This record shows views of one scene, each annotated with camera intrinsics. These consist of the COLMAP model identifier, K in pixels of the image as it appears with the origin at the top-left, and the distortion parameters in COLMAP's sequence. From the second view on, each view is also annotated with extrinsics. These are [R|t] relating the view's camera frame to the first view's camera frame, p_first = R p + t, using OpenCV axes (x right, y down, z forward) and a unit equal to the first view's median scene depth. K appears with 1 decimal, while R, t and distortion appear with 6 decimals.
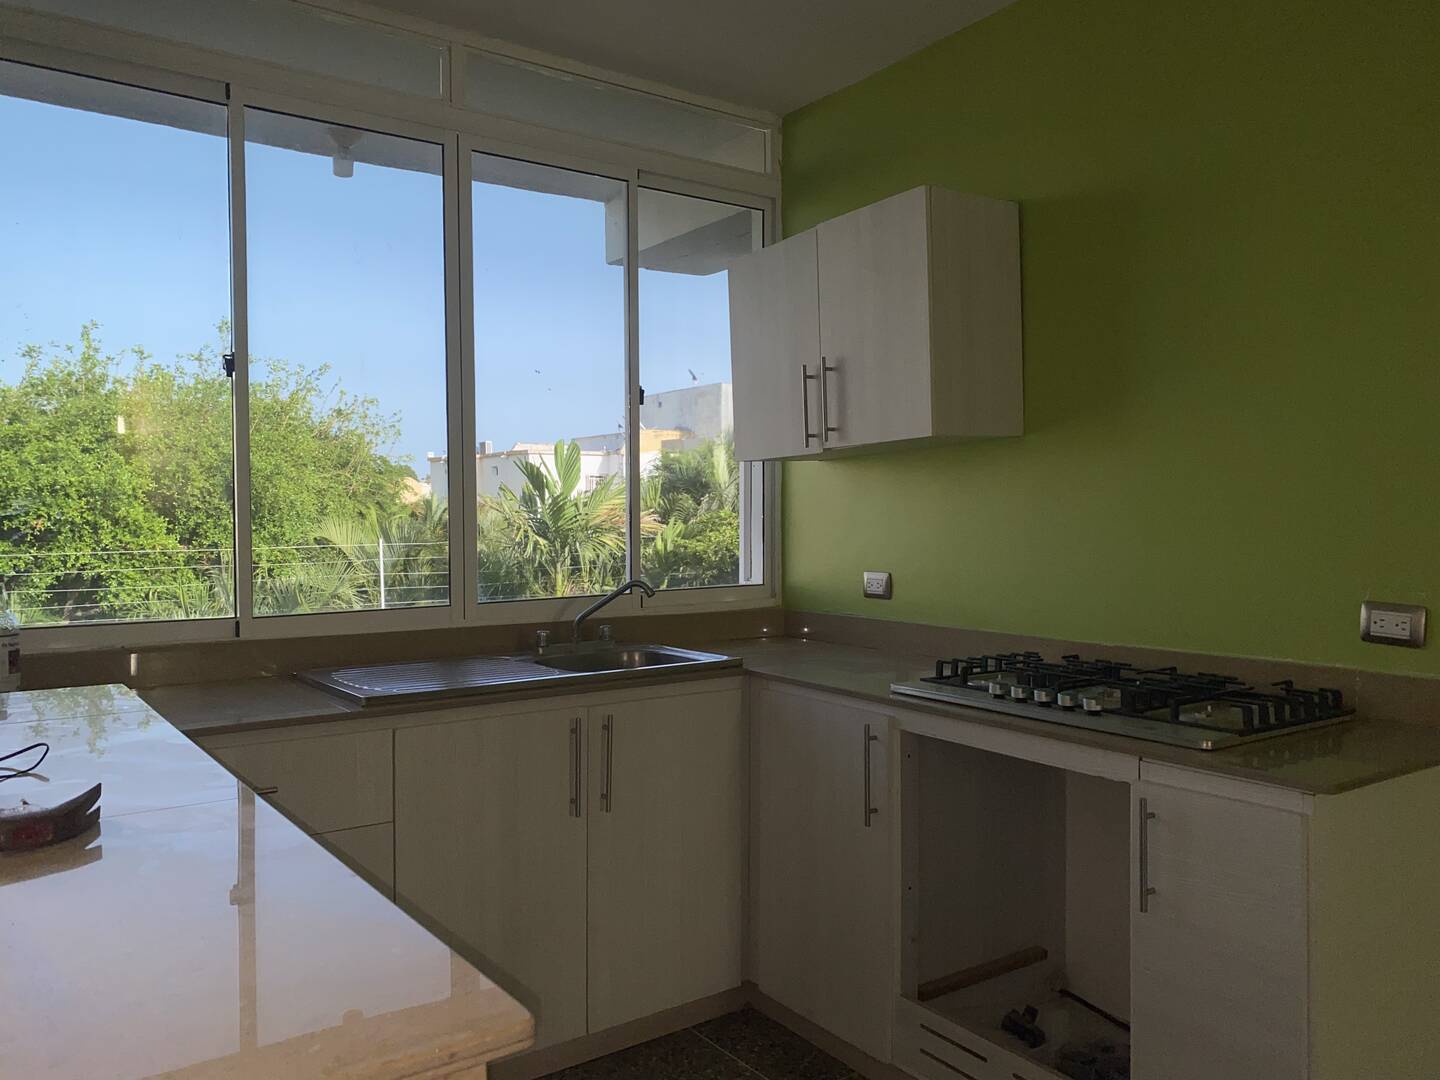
lens RADIAL K [[1111.2, 0, 720.0], [0, 1111.2, 540.0], [0, 0, 1]] dist [0.112361, -0.185919]
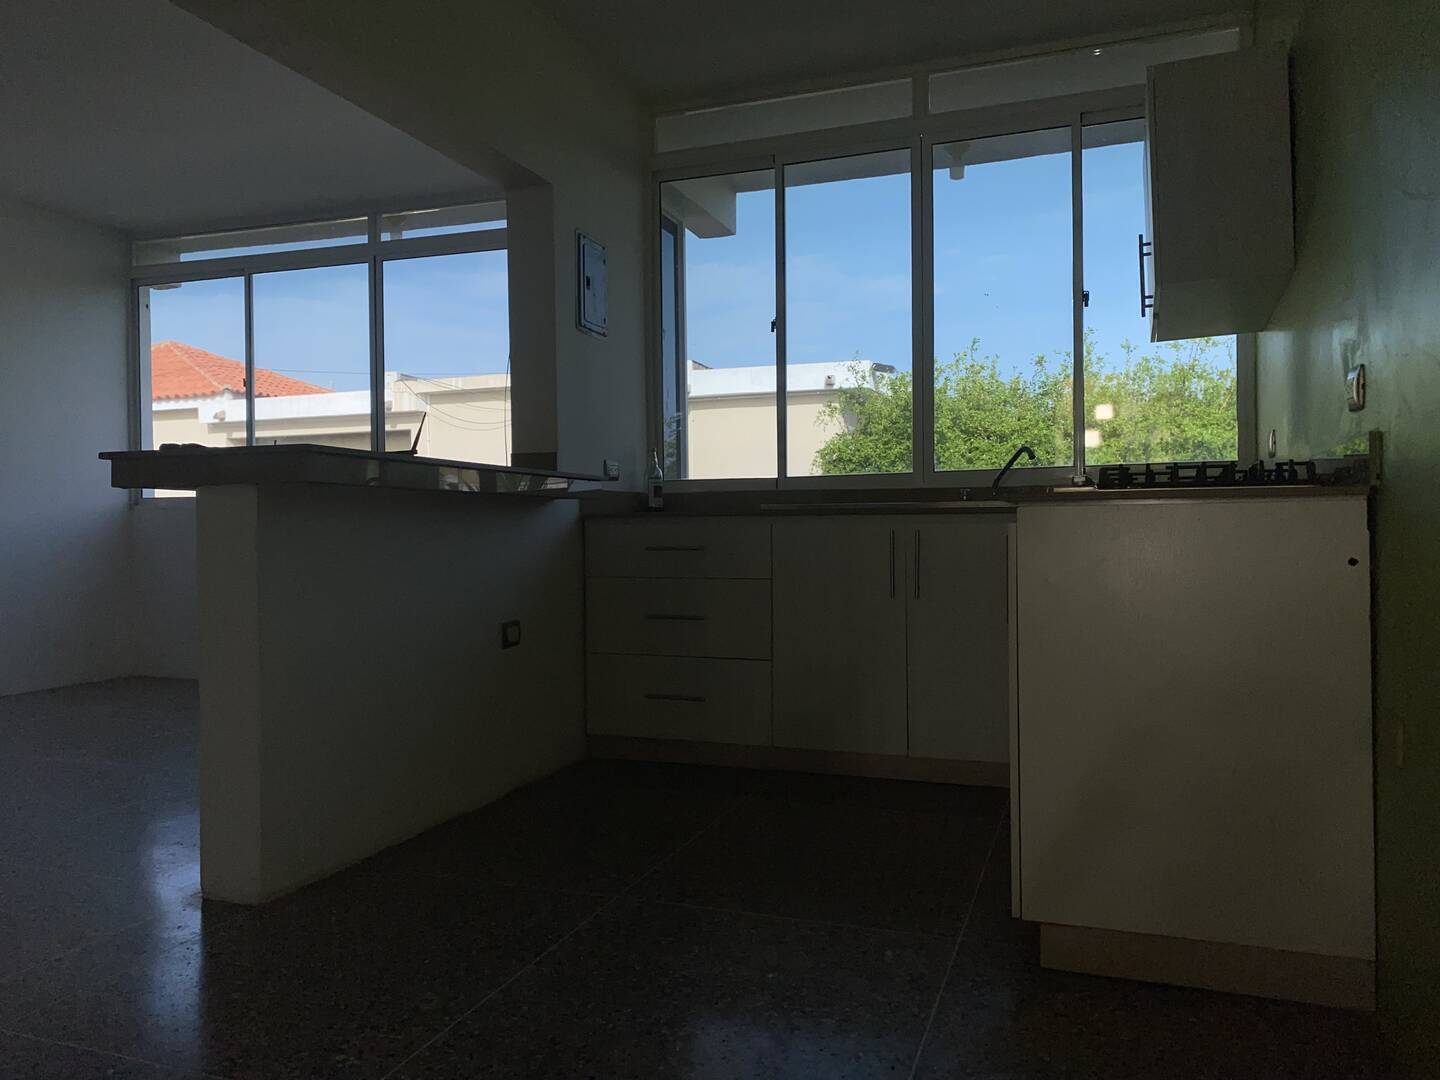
lens RADIAL K [[1111.2, 0, 720.0], [0, 1111.2, 540.0], [0, 0, 1]] dist [0.112361, -0.185919]
pose [[0.556393, 0.000744, -0.830919, 0.799701], [-0.011651, 0.999908, -0.006906, 0.157330], [0.830837, 0.013523, 0.556351, 0.019665]]
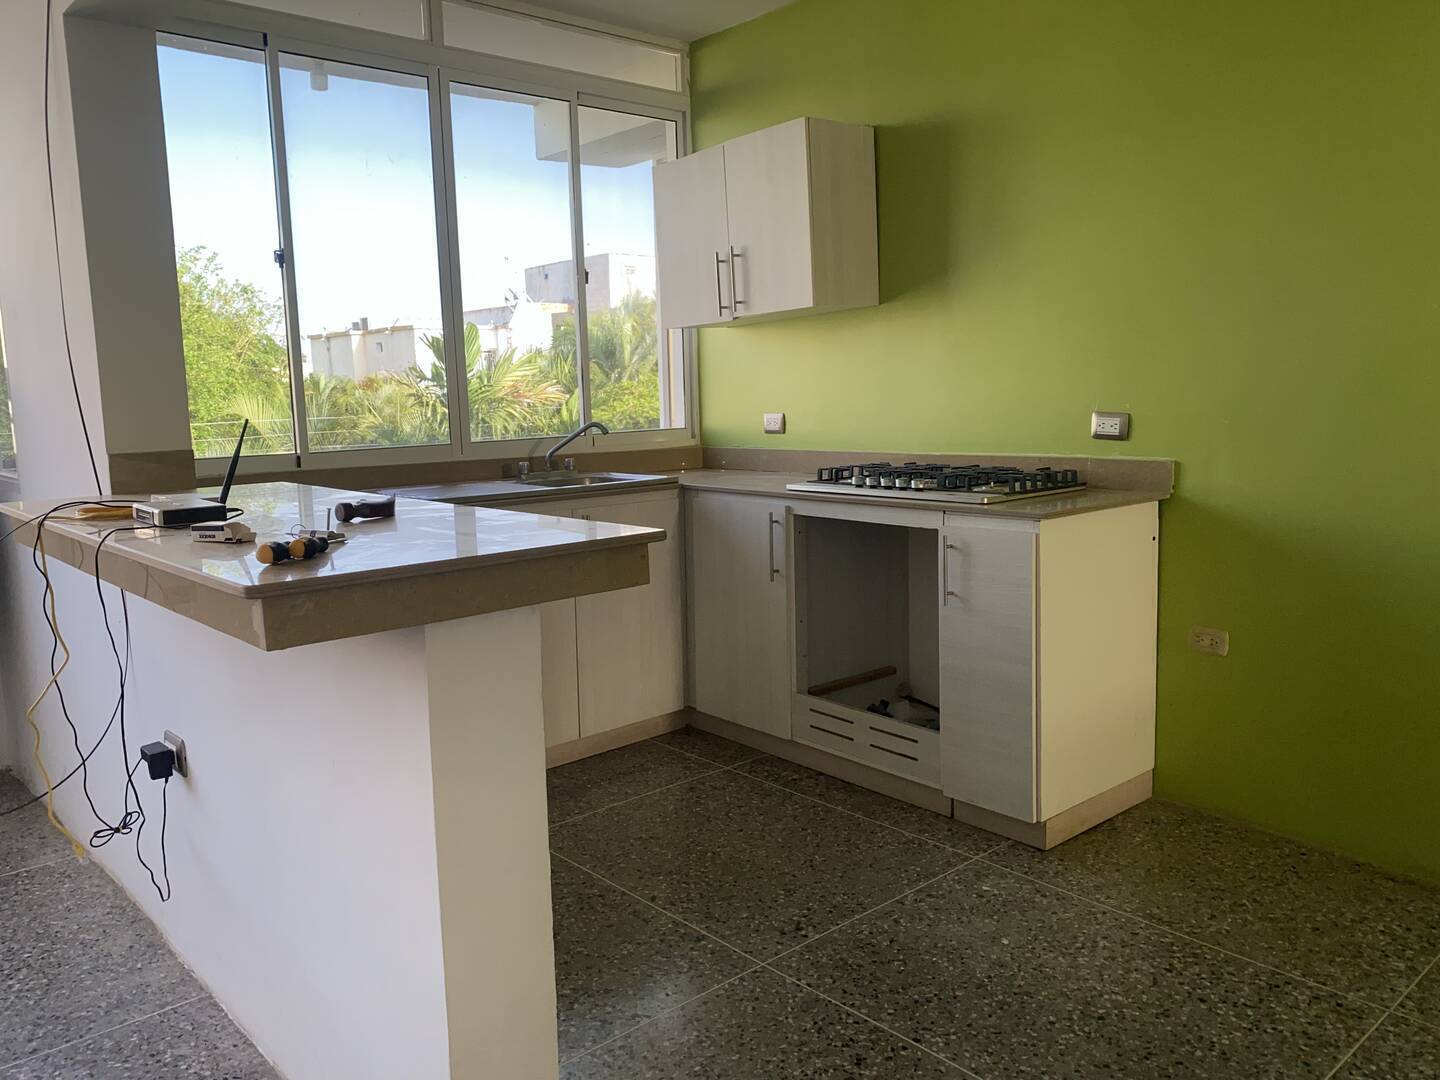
lens RADIAL K [[1111.2, 0, 720.0], [0, 1111.2, 540.0], [0, 0, 1]] dist [0.112361, -0.185919]
pose [[0.994899, -0.036360, 0.094097, -0.056532], [0.025608, 0.993260, 0.113045, 0.030203], [-0.097573, -0.110059, 0.989124, -0.336204]]
